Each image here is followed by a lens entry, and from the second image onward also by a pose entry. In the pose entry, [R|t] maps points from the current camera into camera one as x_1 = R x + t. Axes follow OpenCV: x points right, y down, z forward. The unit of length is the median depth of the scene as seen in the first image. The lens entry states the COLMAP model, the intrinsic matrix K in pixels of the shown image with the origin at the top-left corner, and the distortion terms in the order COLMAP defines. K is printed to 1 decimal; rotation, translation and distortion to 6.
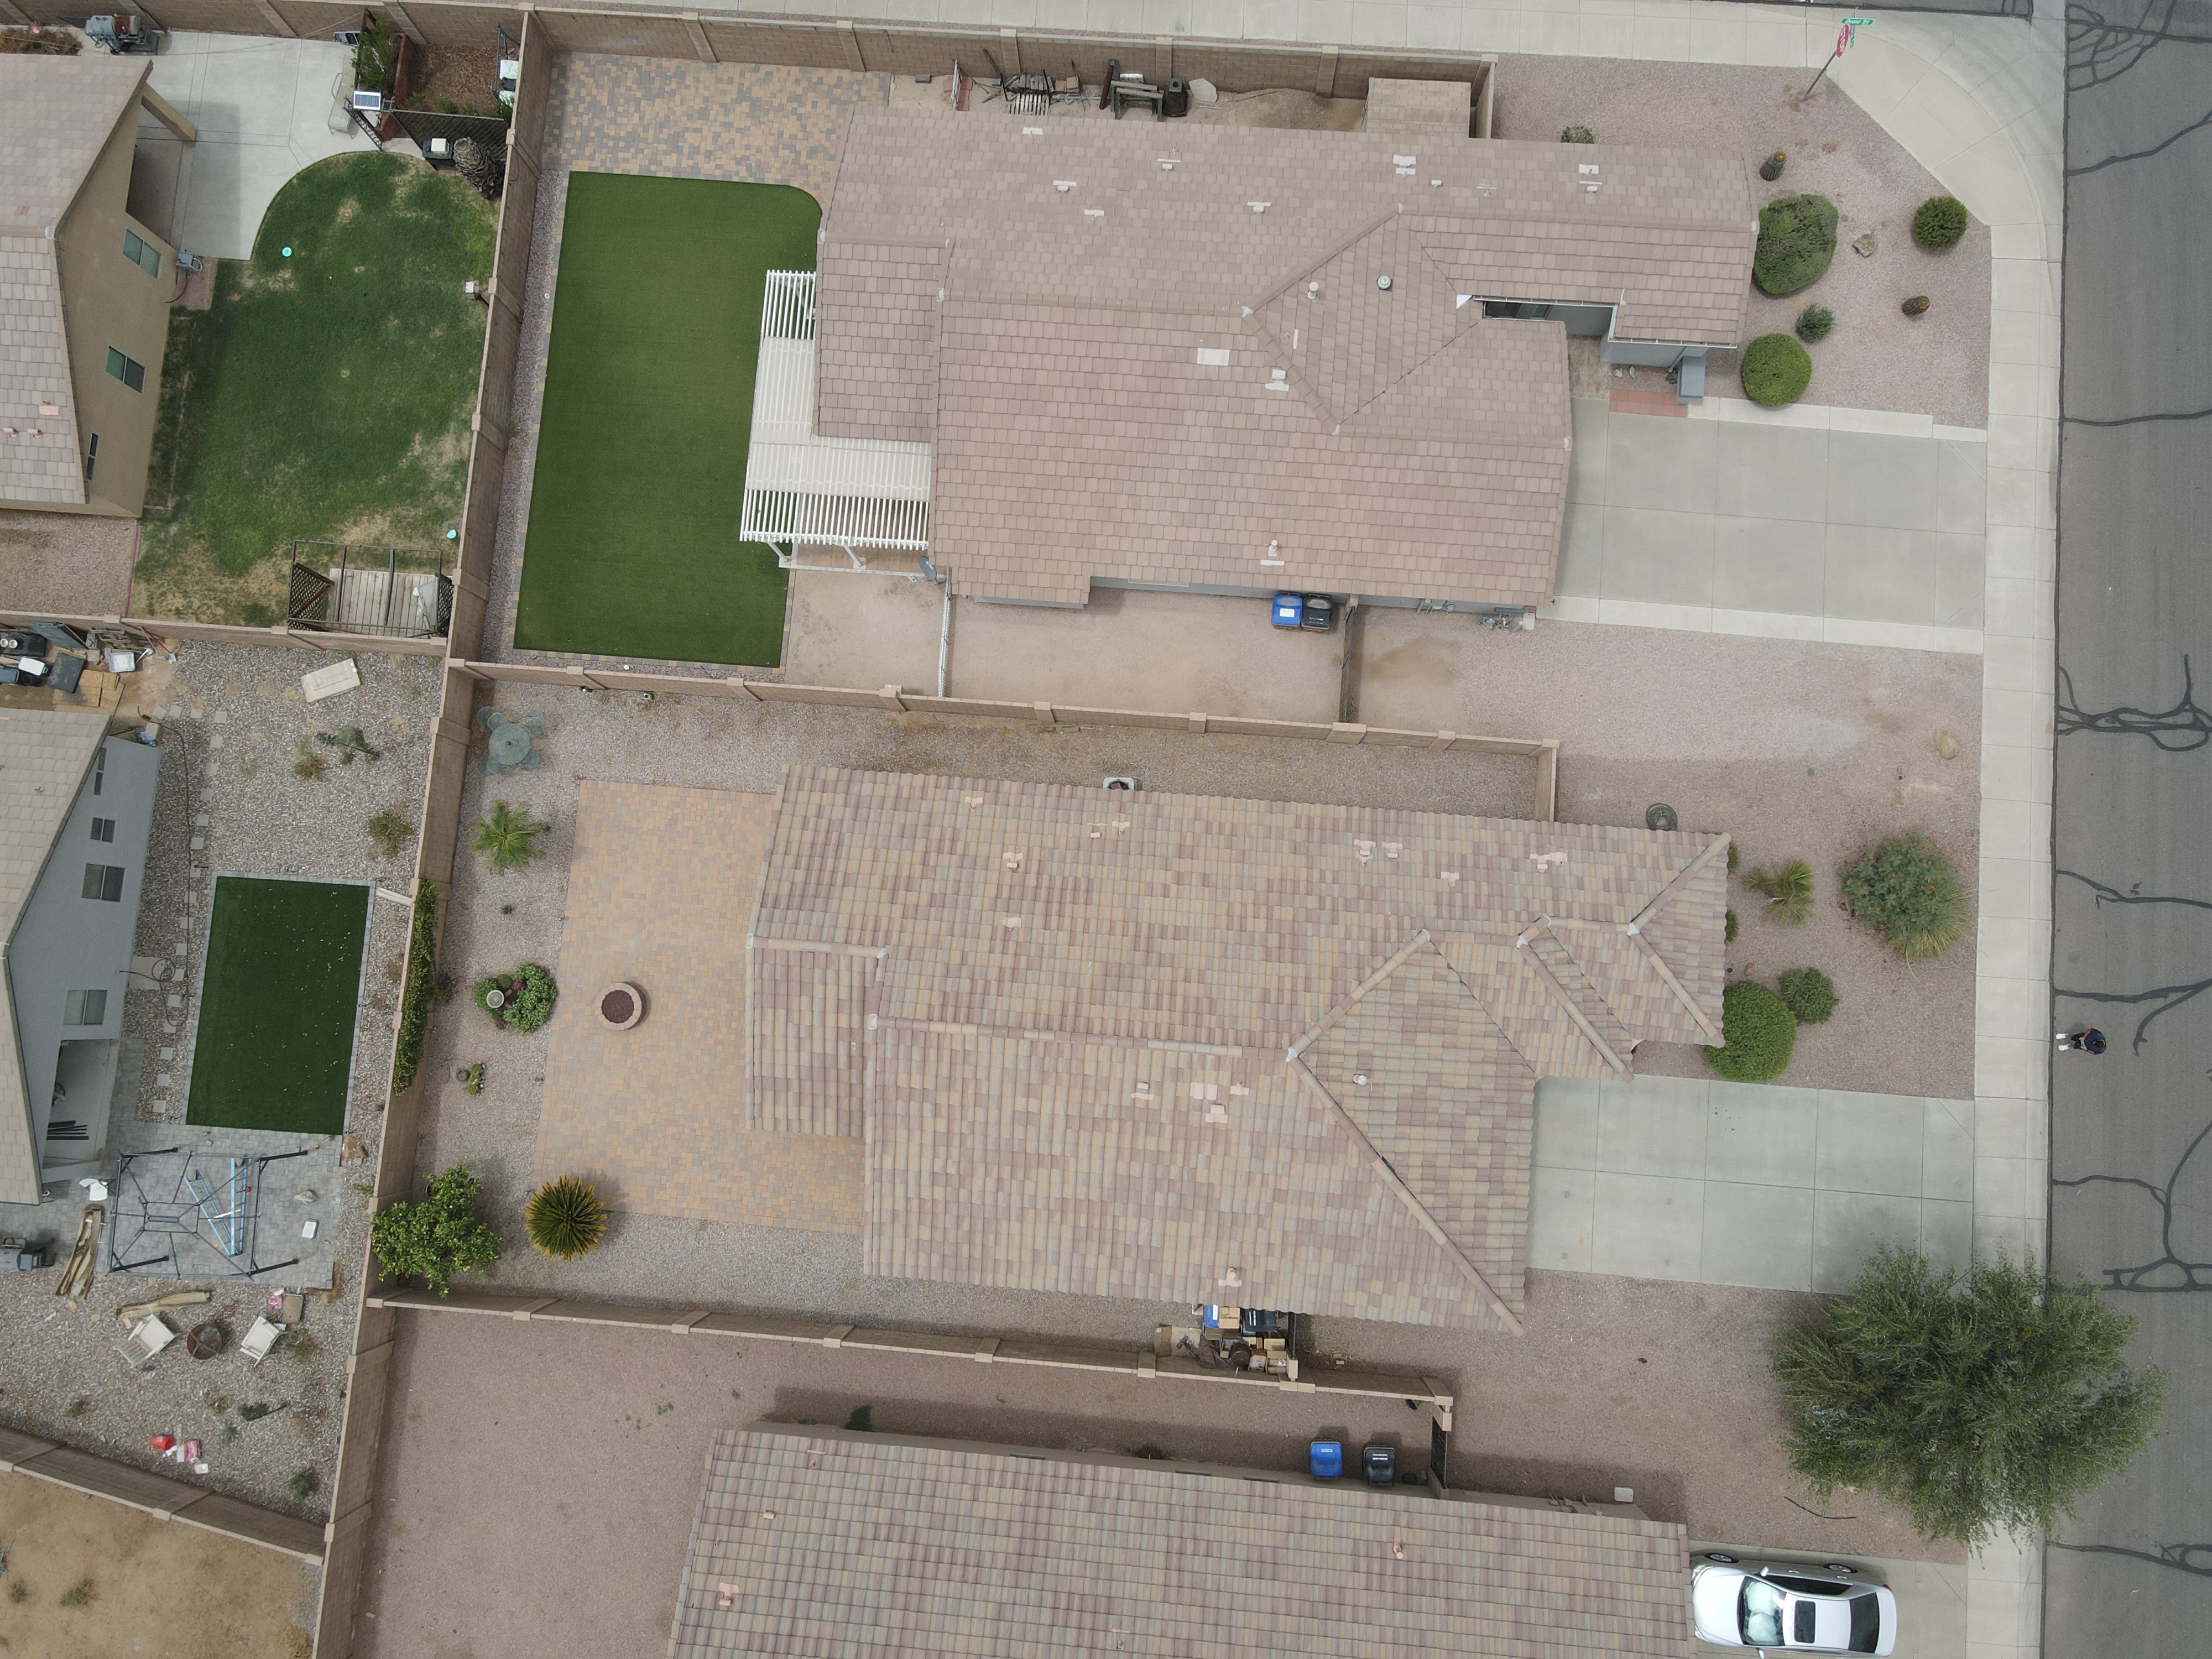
lens RADIAL K [[1613.3, 0, 1103.2], [0, 1613.3, 831.1], [0, 0, 1]] dist [0.010555, 0.003104]
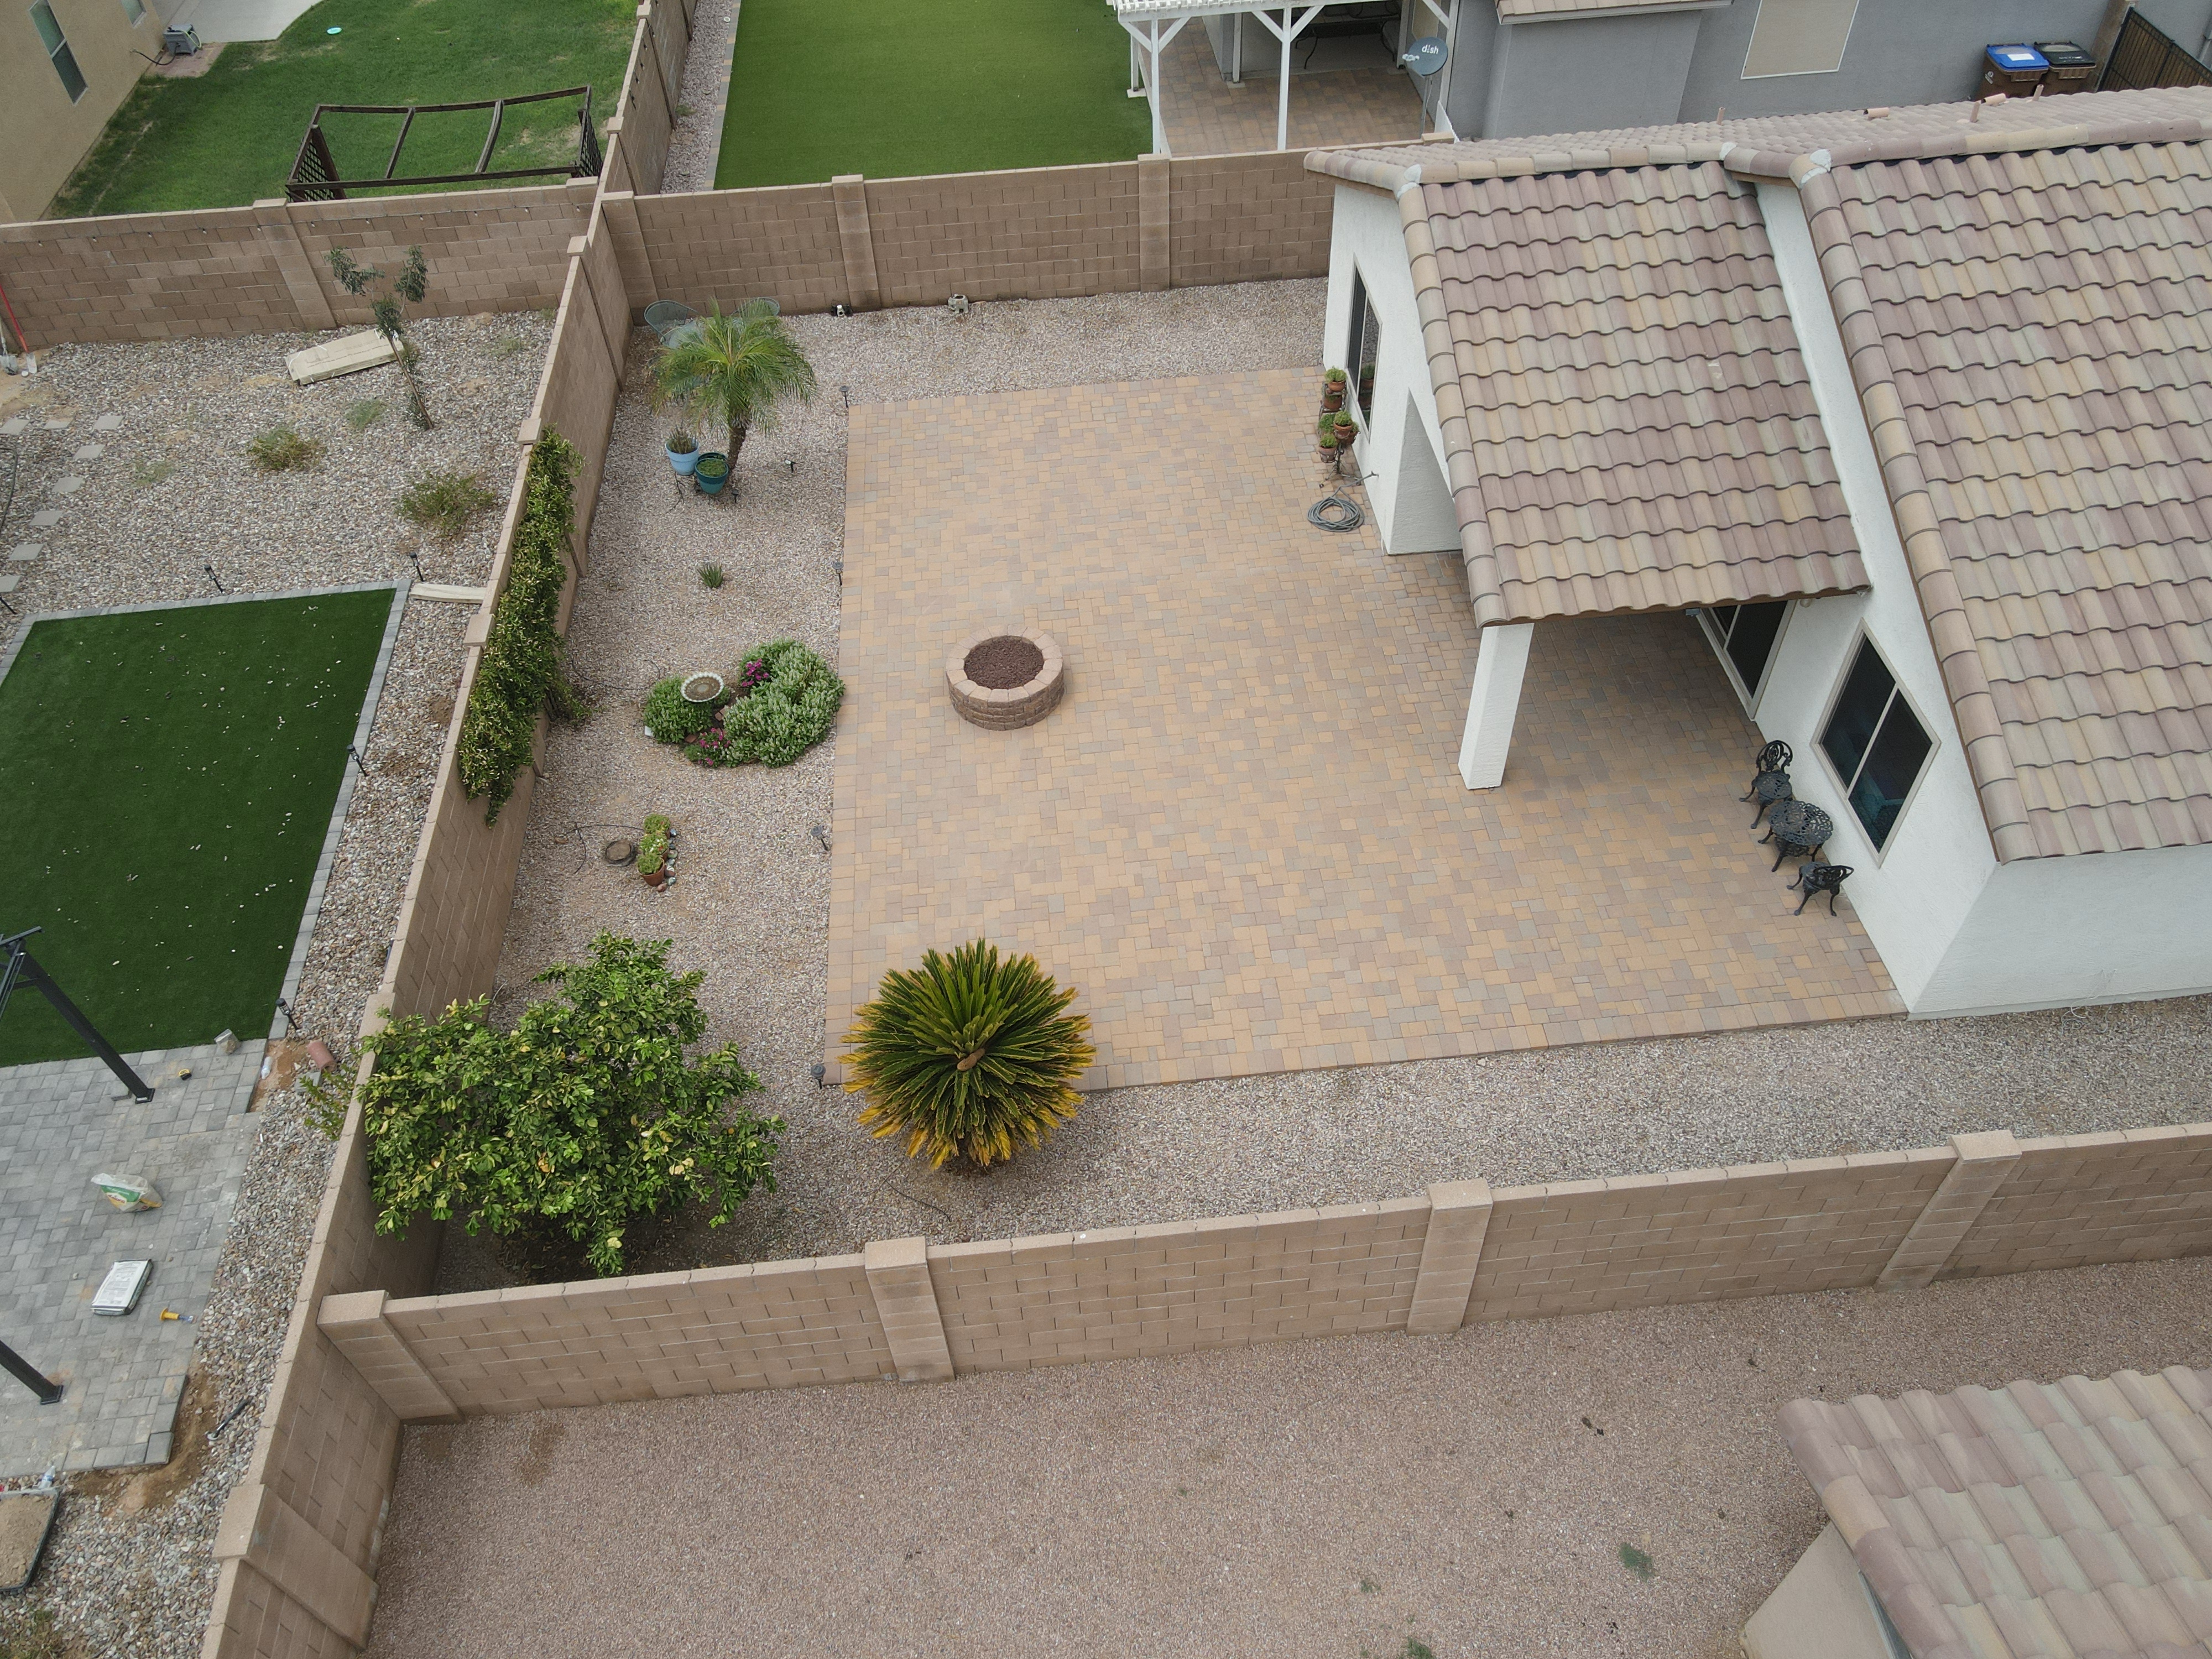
lens RADIAL K [[1613.3, 0, 1101.3], [0, 1613.3, 843.8], [0, 0, 1]] dist [0.010555, 0.003104]
pose [[0.985555, -0.123403, 0.115986, -0.326325], [0.168031, 0.798006, -0.578751, 0.385572], [-0.021138, 0.589880, 0.807214, 0.685982]]
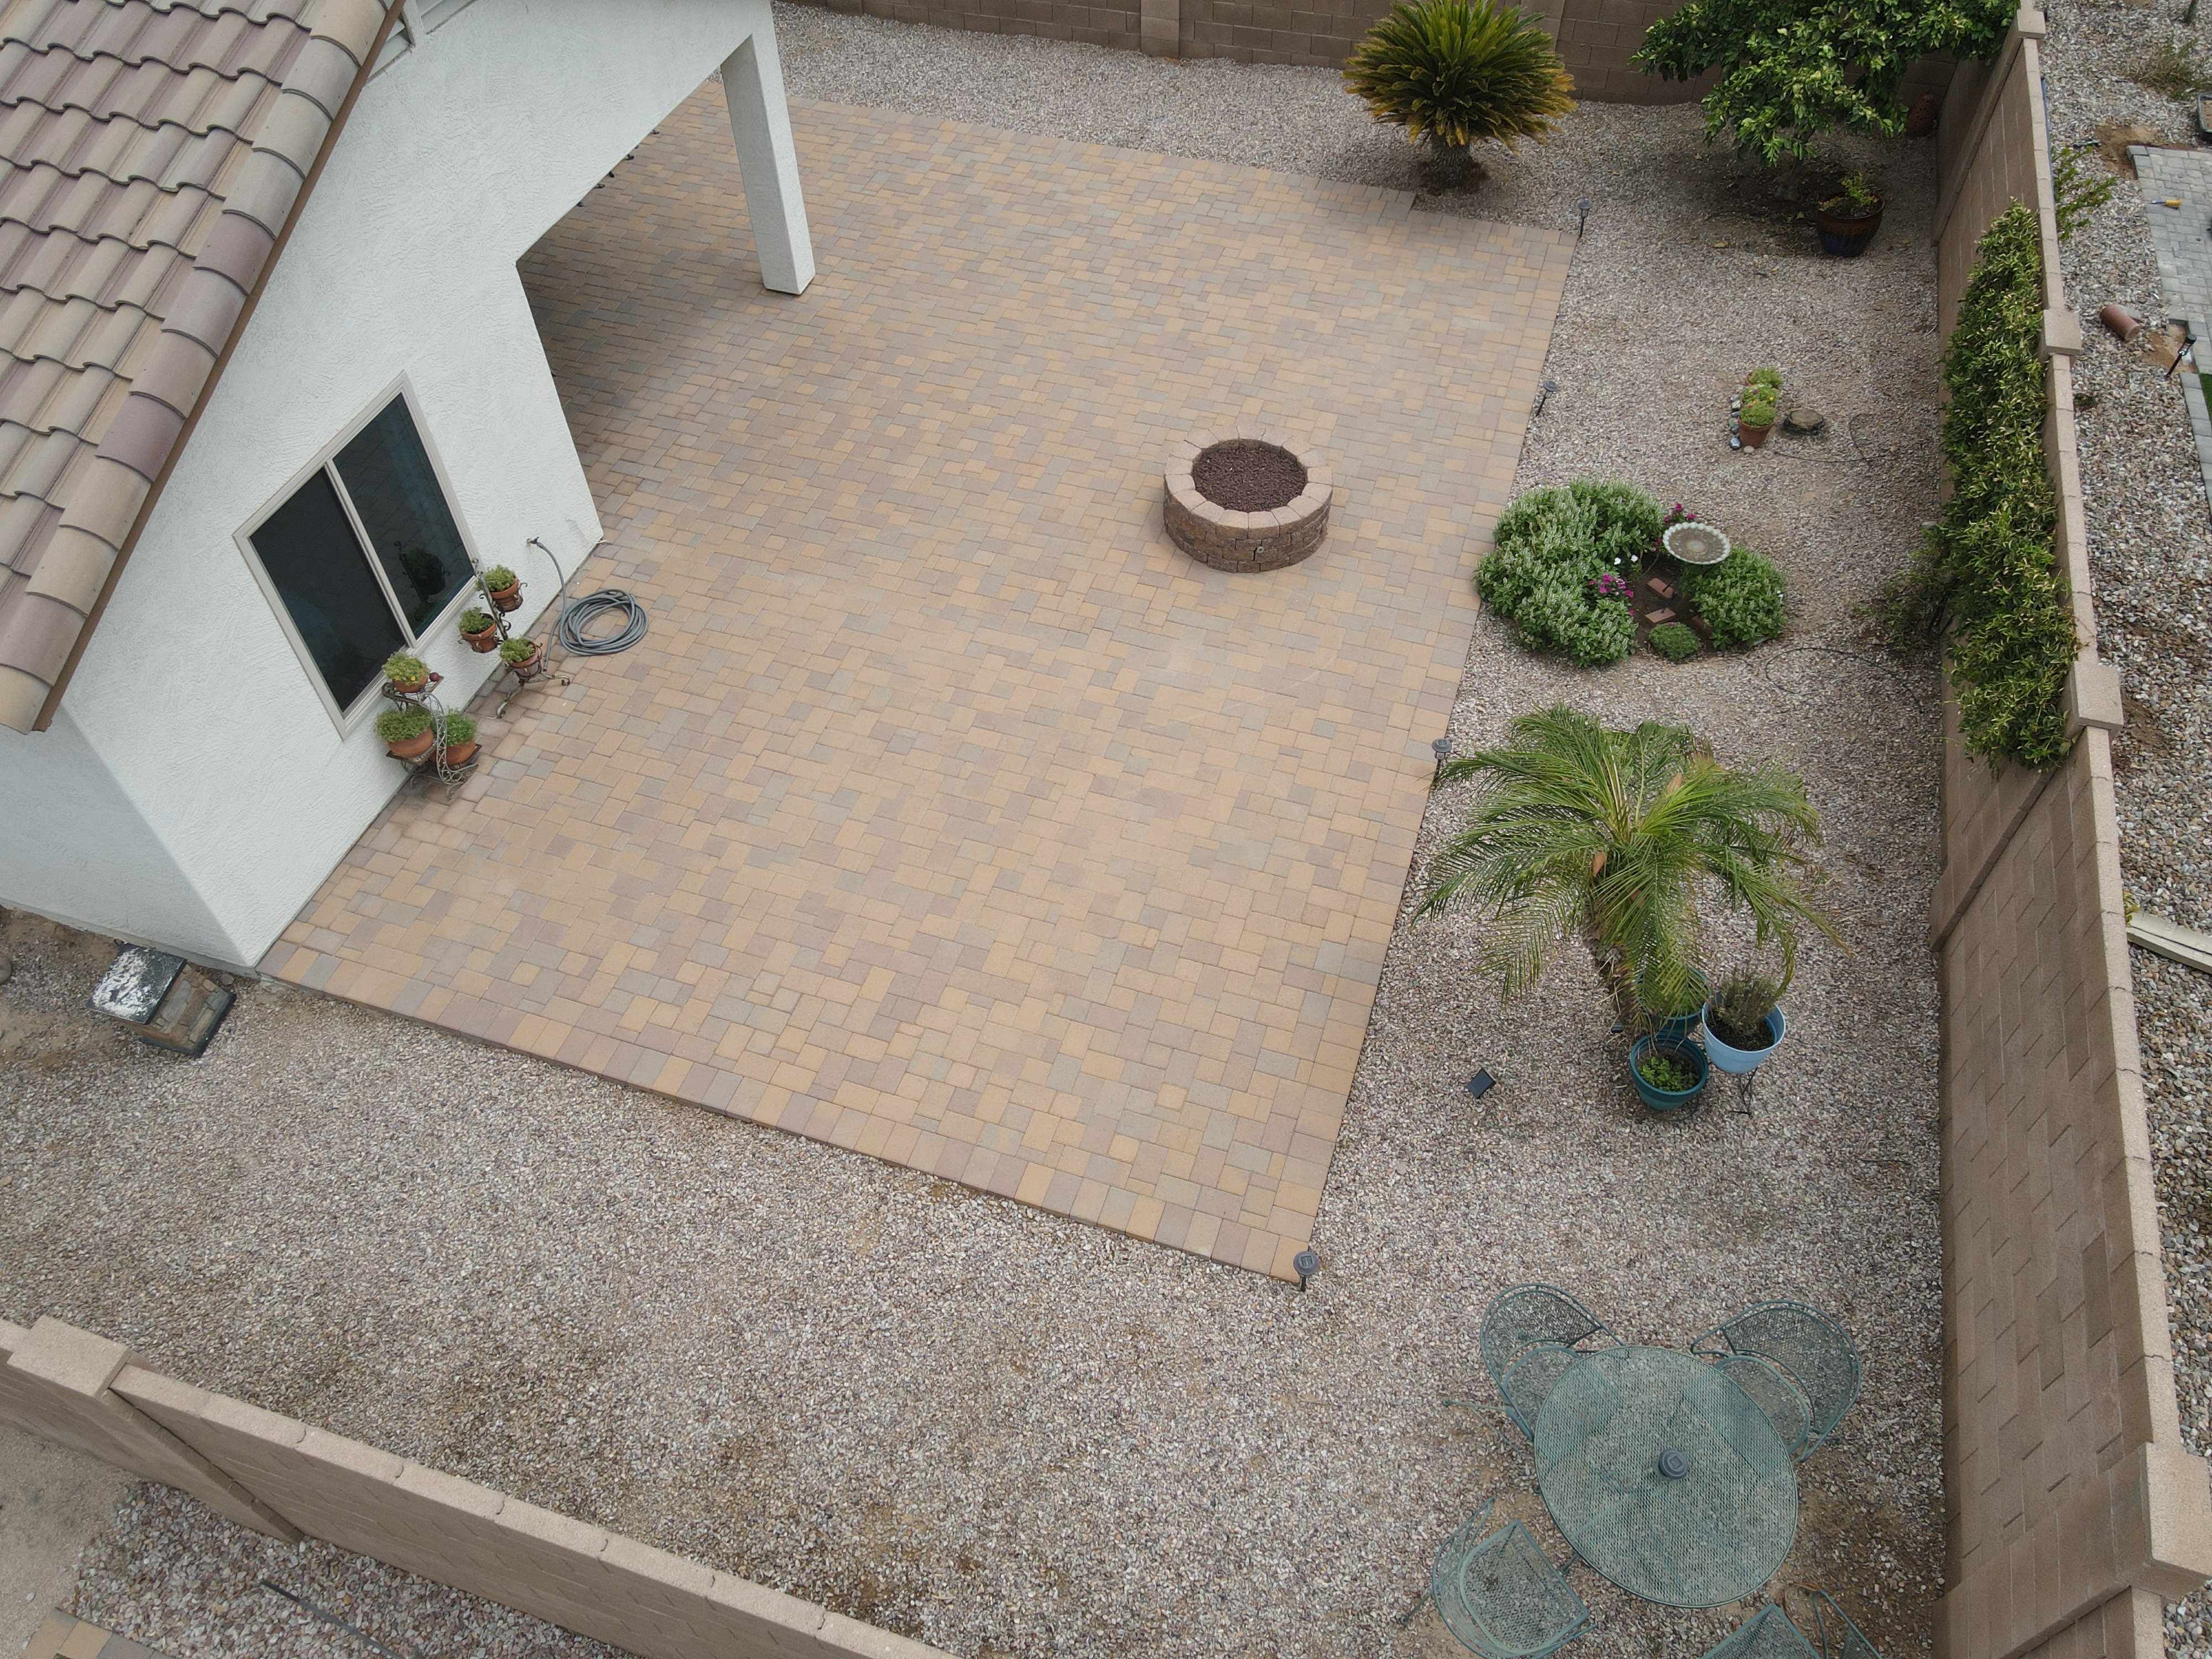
lens RADIAL K [[1613.3, 0, 1105.0], [0, 1613.3, 830.3], [0, 0, 1]] dist [0.010555, 0.003104]
pose [[-0.970445, -0.150114, 0.188948, -0.335730], [0.240229, -0.675335, 0.697290, -0.138850], [0.022930, 0.722073, 0.691437, 0.838142]]
